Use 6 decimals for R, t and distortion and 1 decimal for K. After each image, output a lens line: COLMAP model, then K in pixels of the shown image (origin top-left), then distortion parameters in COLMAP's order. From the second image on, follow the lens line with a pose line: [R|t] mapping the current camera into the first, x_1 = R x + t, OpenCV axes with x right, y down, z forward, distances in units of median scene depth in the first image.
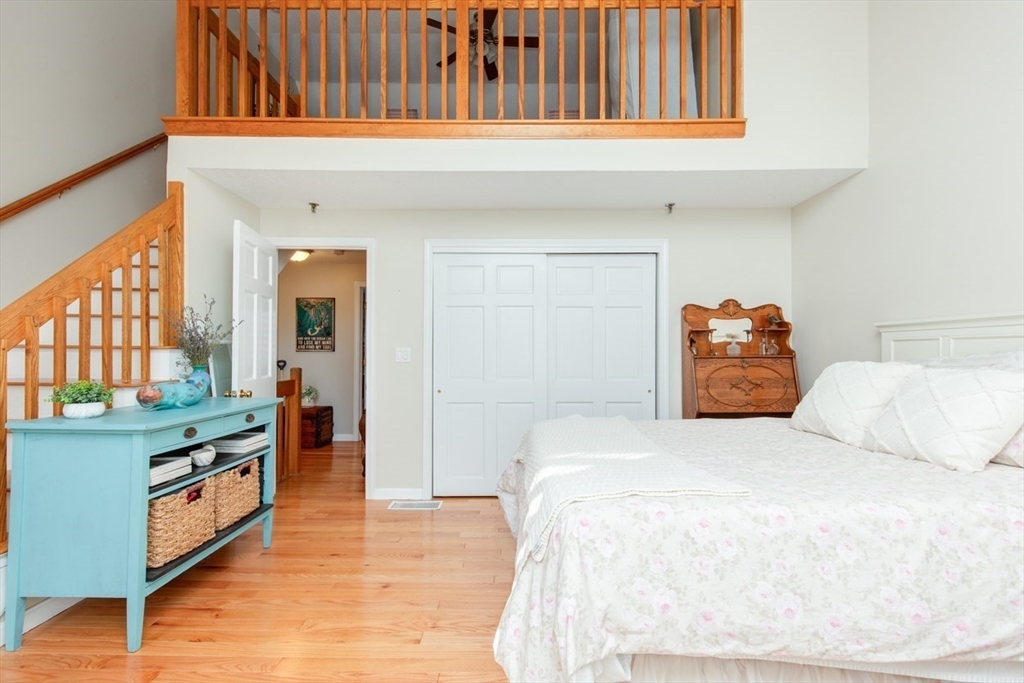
lens RADIAL K [[475.7, 0, 517.3], [0, 475.7, 348.1], [0, 0, 1]] dist [0.003504, -0.001210]
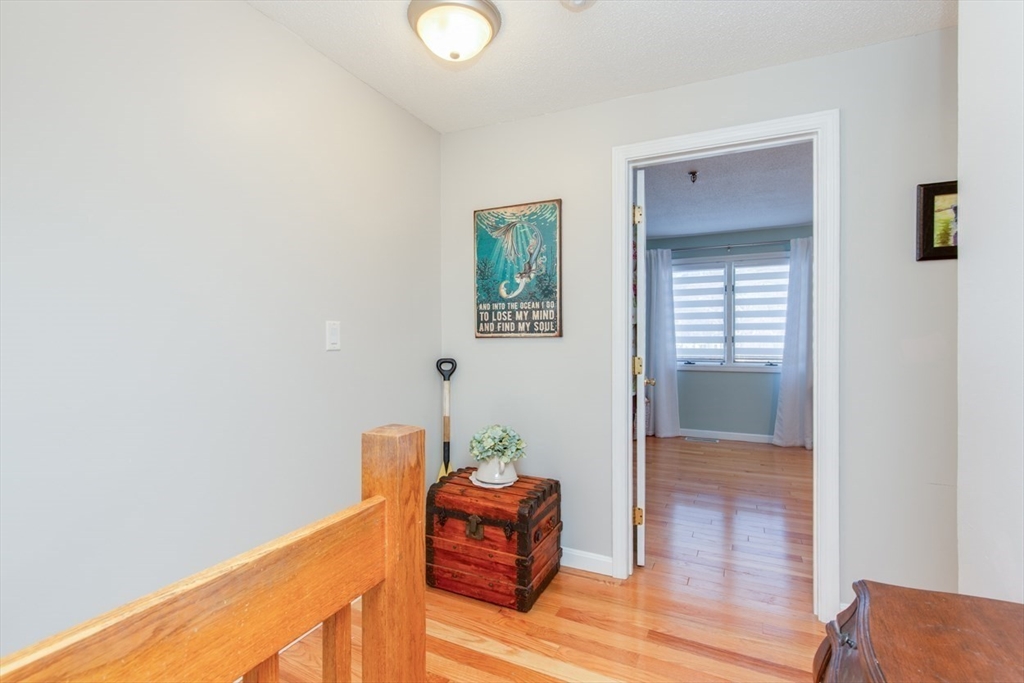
lens RADIAL K [[475.7, 0, 520.9], [0, 475.7, 337.4], [0, 0, 1]] dist [0.003504, -0.001210]
pose [[0.906977, -0.007142, -0.421120, -0.251501], [0.014707, 0.999783, 0.014720, 0.001045], [0.420924, -0.019544, 0.906885, 0.634896]]
